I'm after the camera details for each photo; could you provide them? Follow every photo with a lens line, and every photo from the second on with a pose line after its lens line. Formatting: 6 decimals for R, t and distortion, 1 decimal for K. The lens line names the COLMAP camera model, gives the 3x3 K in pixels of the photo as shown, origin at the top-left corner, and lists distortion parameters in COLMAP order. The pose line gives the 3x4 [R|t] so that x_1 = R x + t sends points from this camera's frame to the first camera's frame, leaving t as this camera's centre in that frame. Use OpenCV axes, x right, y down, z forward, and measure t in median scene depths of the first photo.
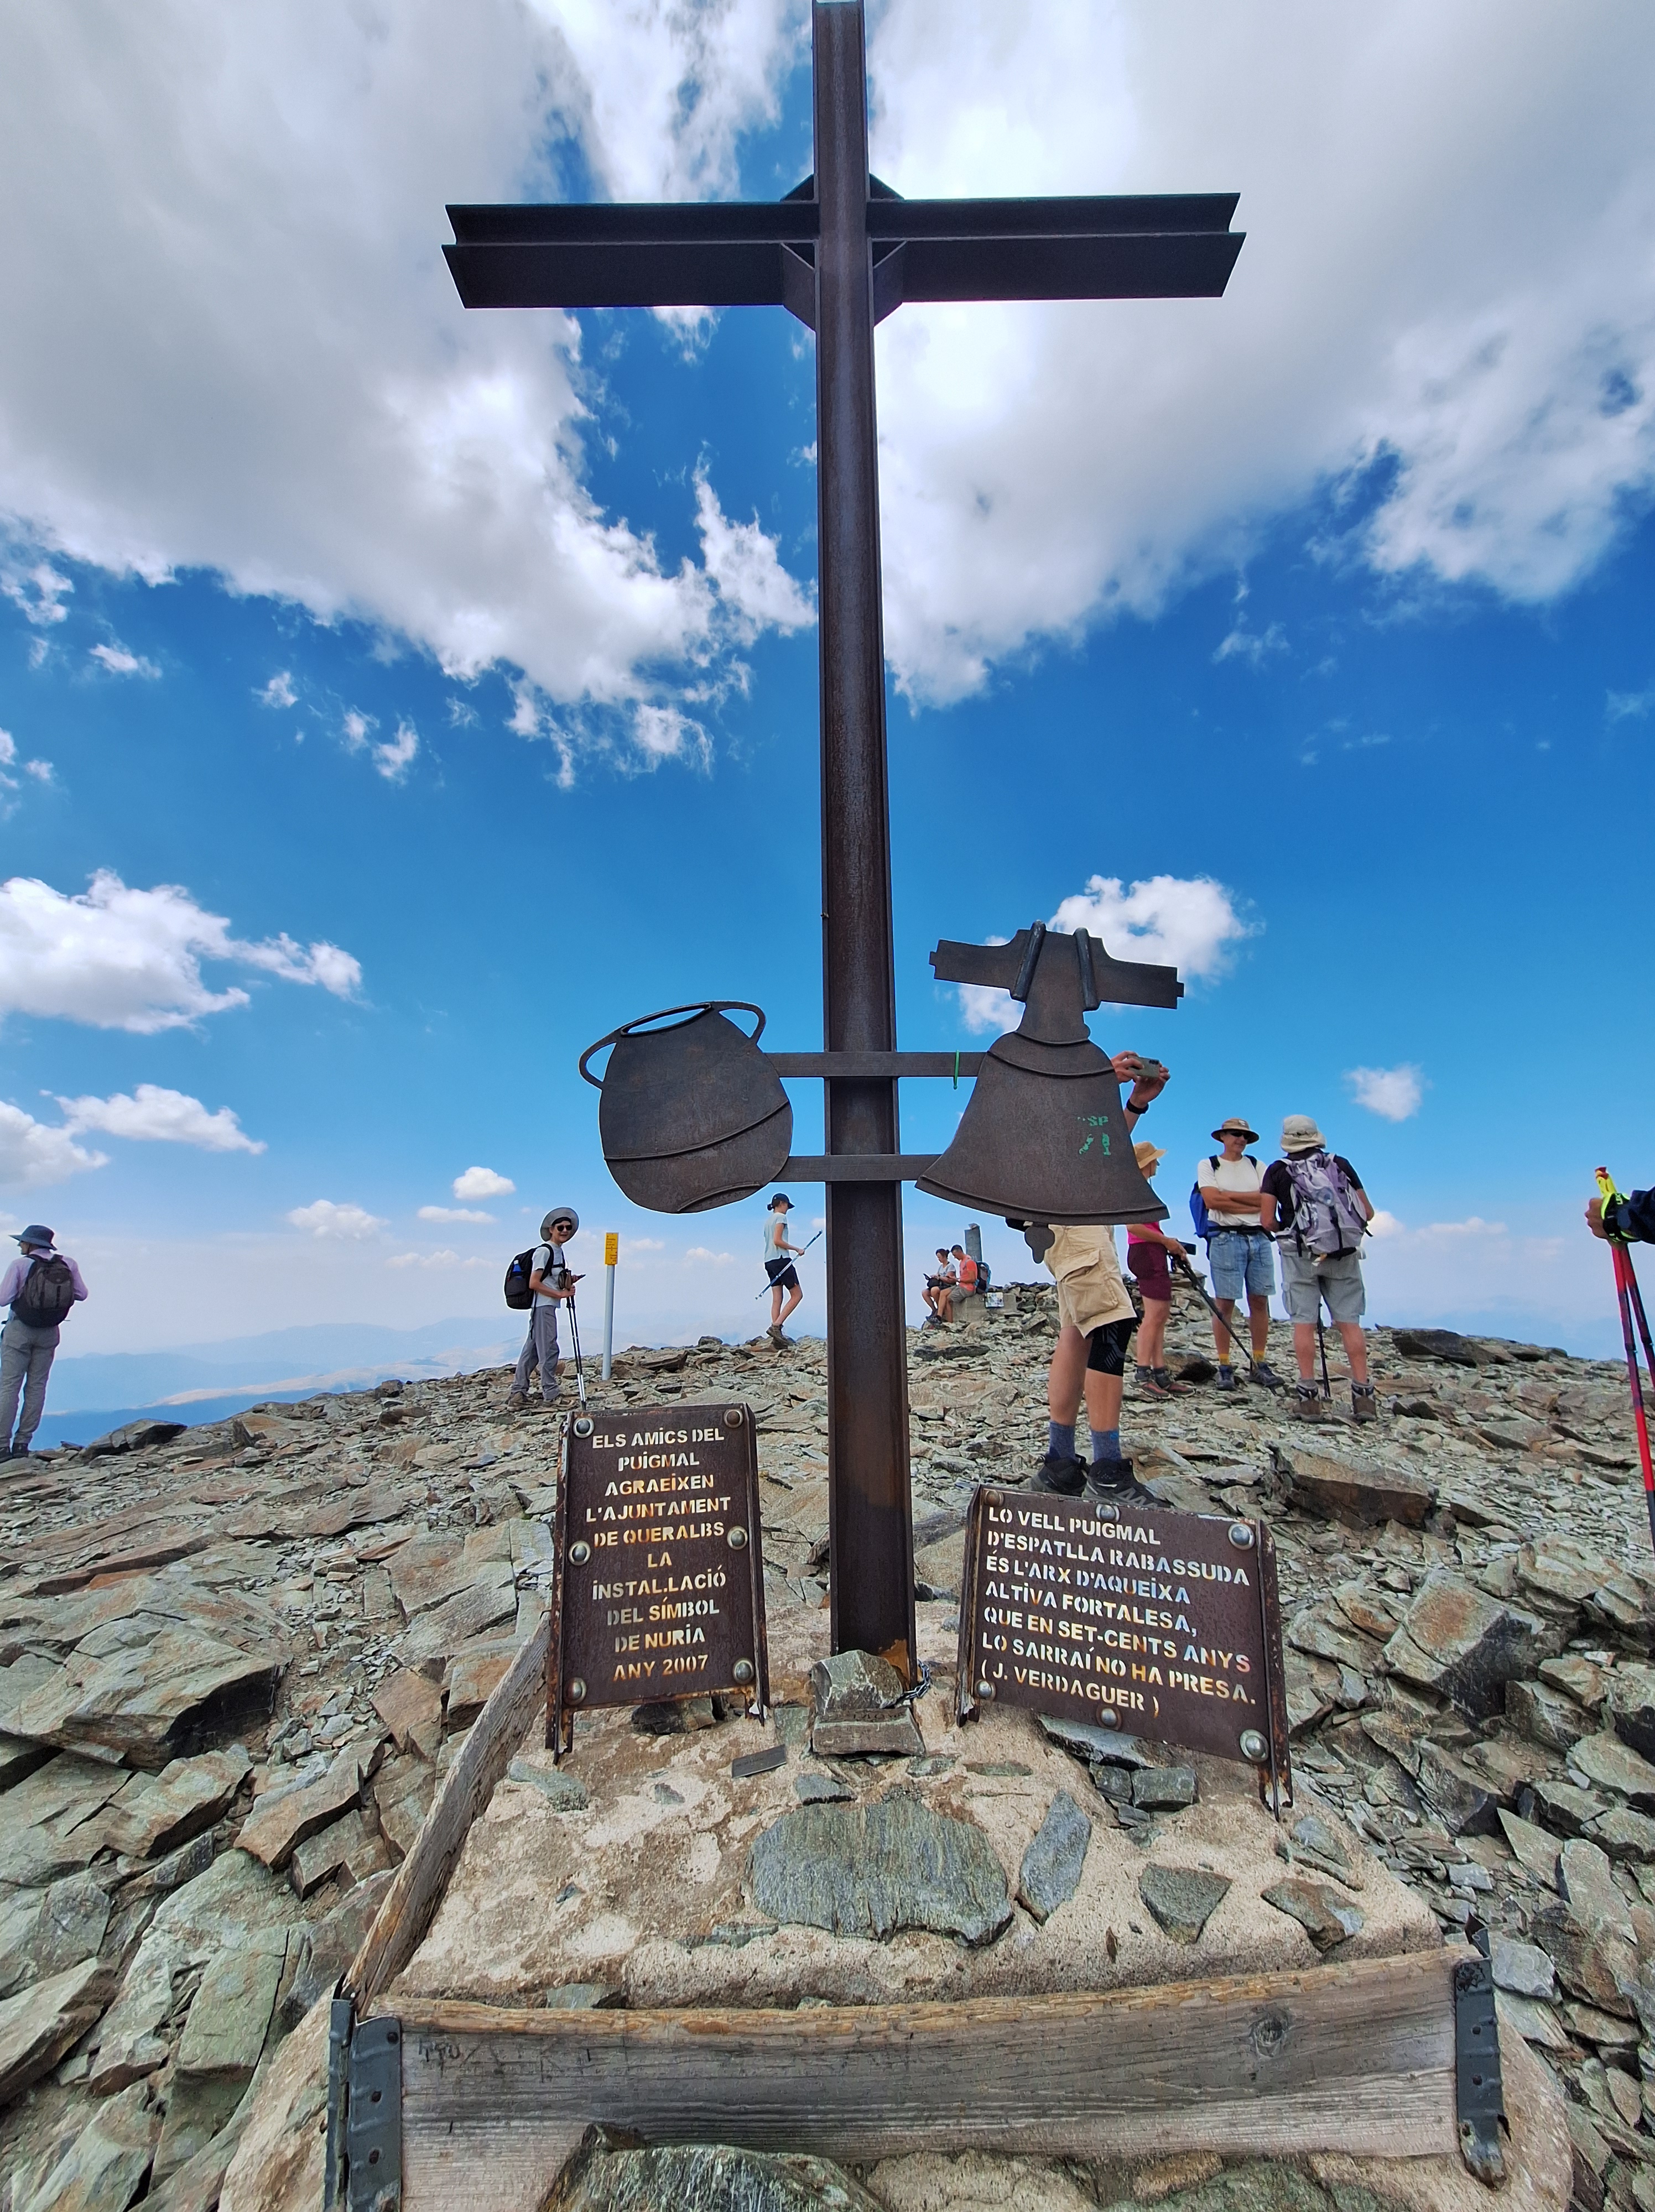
lens RADIAL K [[887.6, 0, 834.9], [0, 887.6, 1100.3], [0, 0, 1]] dist [-0.003688, 0.000413]
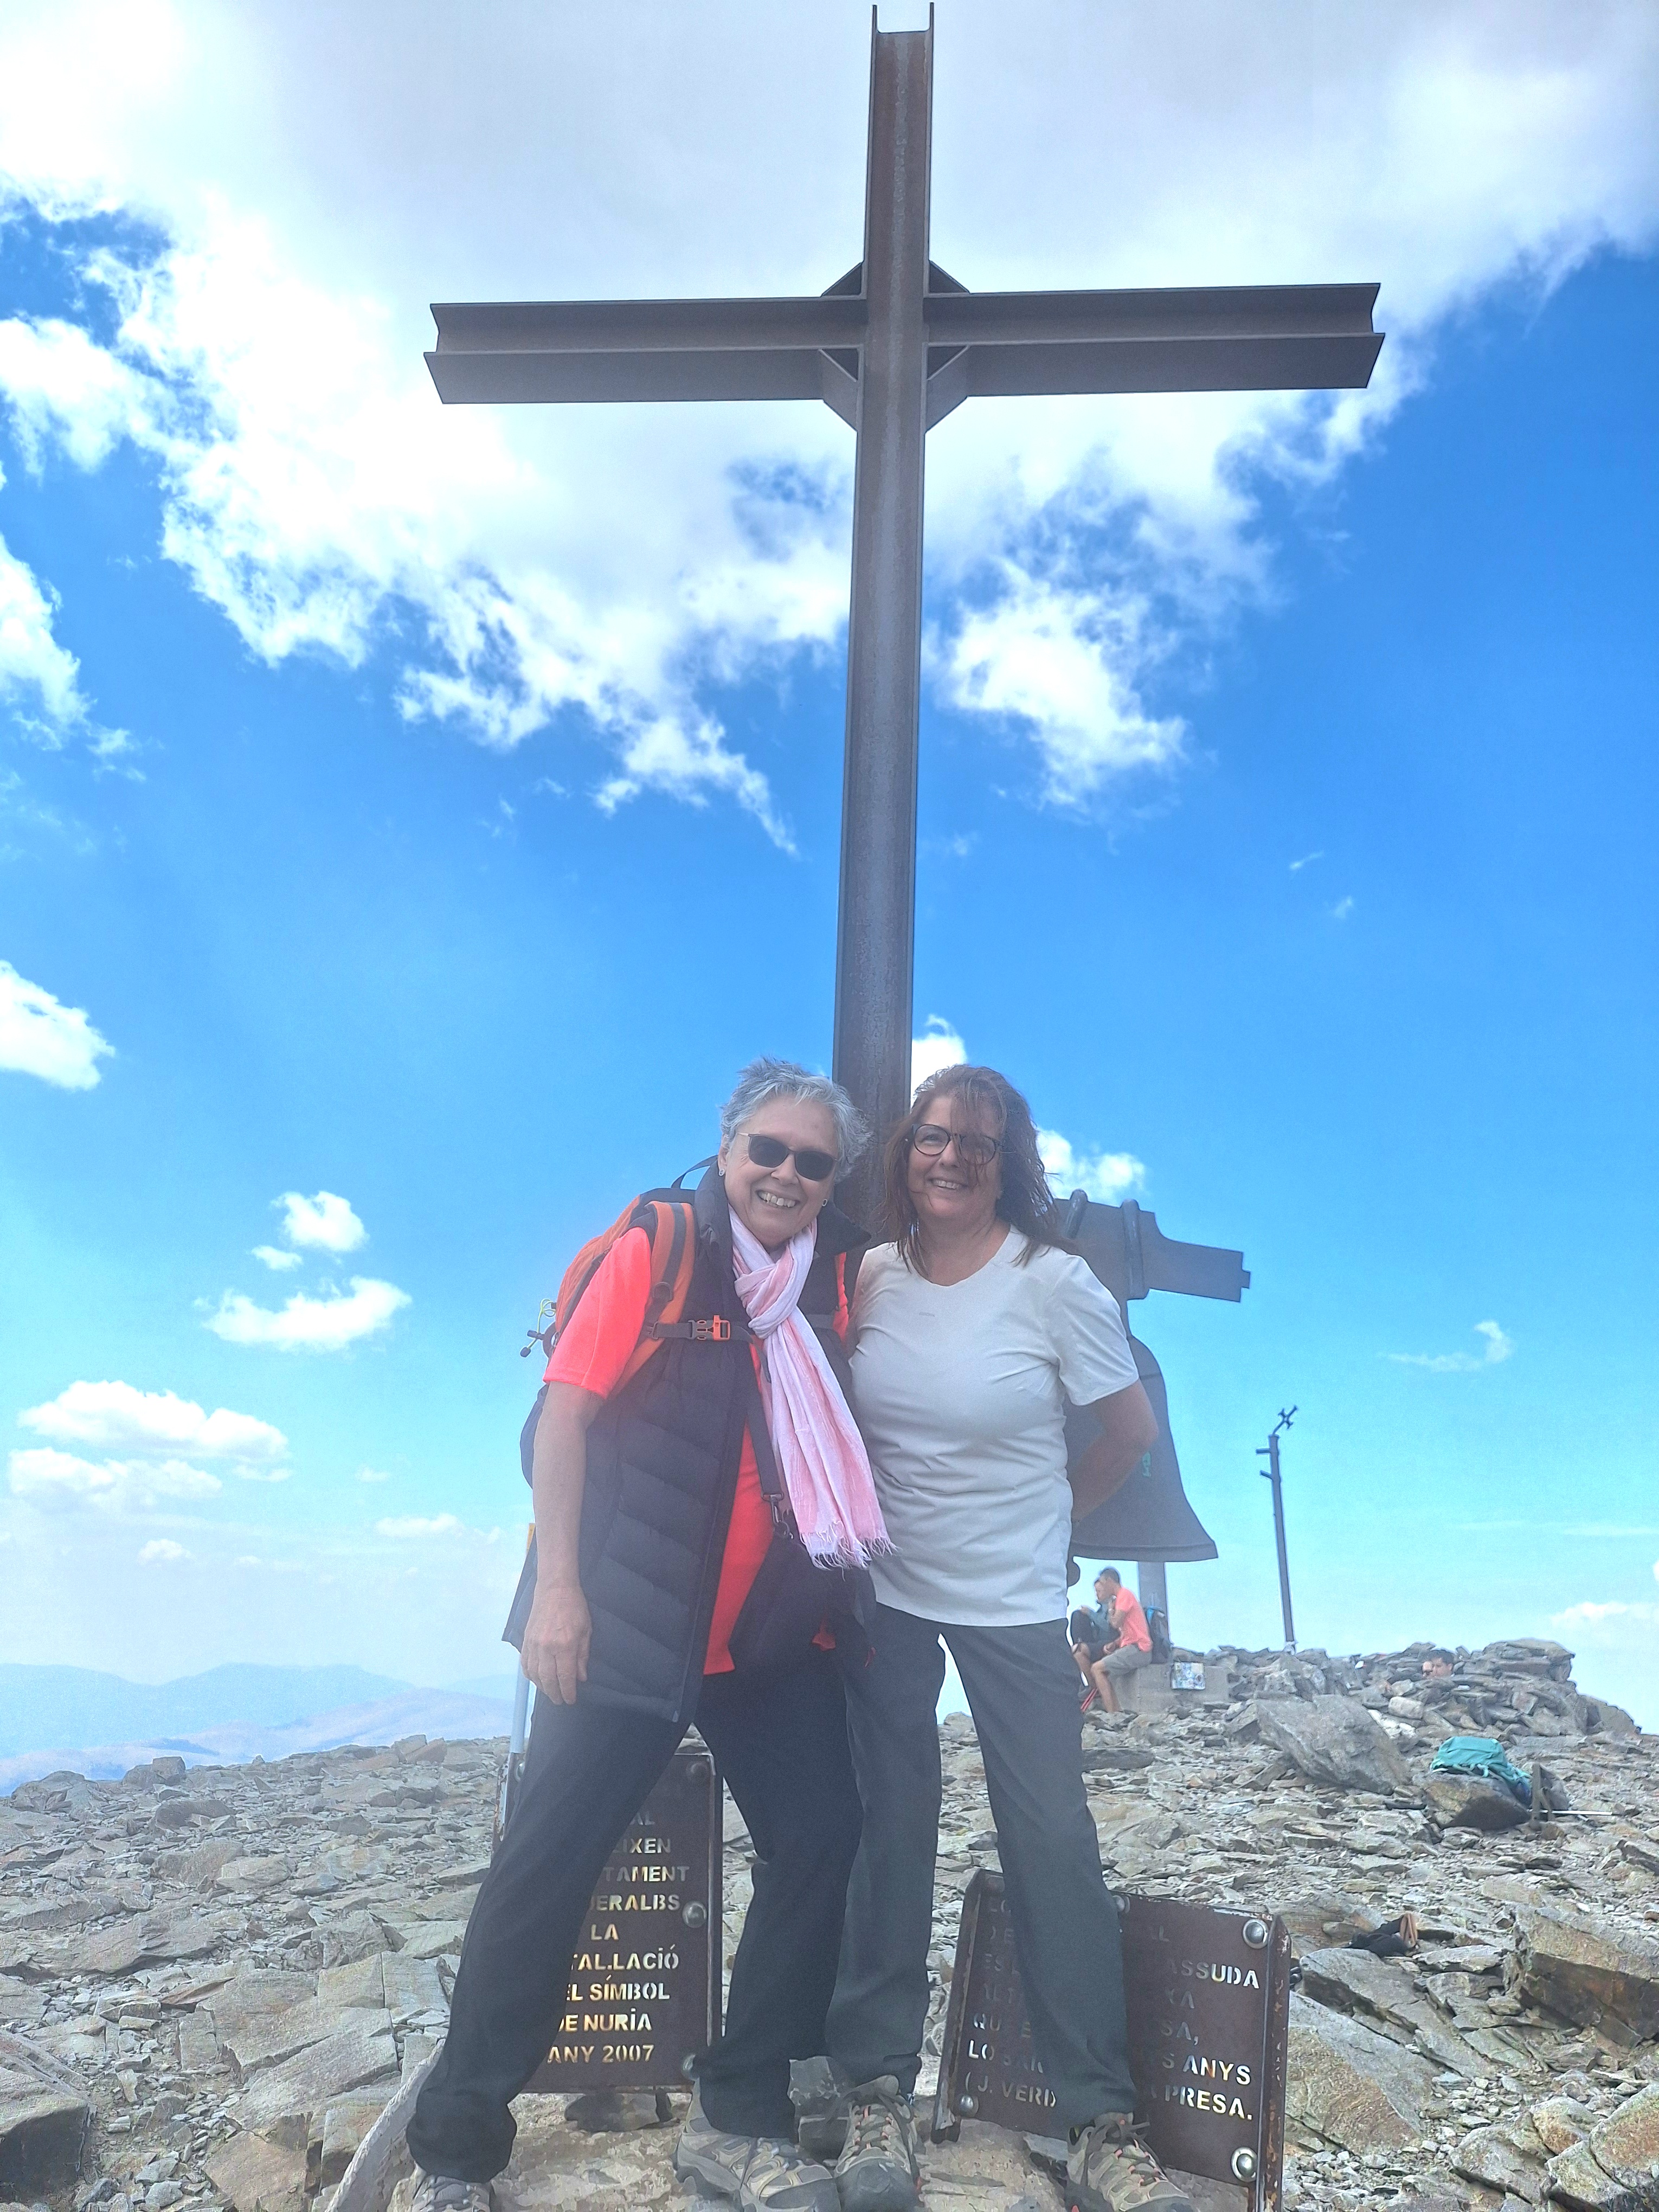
lens RADIAL K [[1657.1, 0, 829.5], [0, 1657.1, 1105.5], [0, 0, 1]] dist [0.029893, -0.019567]
pose [[0.996911, 0.028608, -0.073141, 0.074023], [-0.036077, 0.994034, -0.102934, -0.079582], [0.069760, 0.105255, 0.991995, -0.431281]]
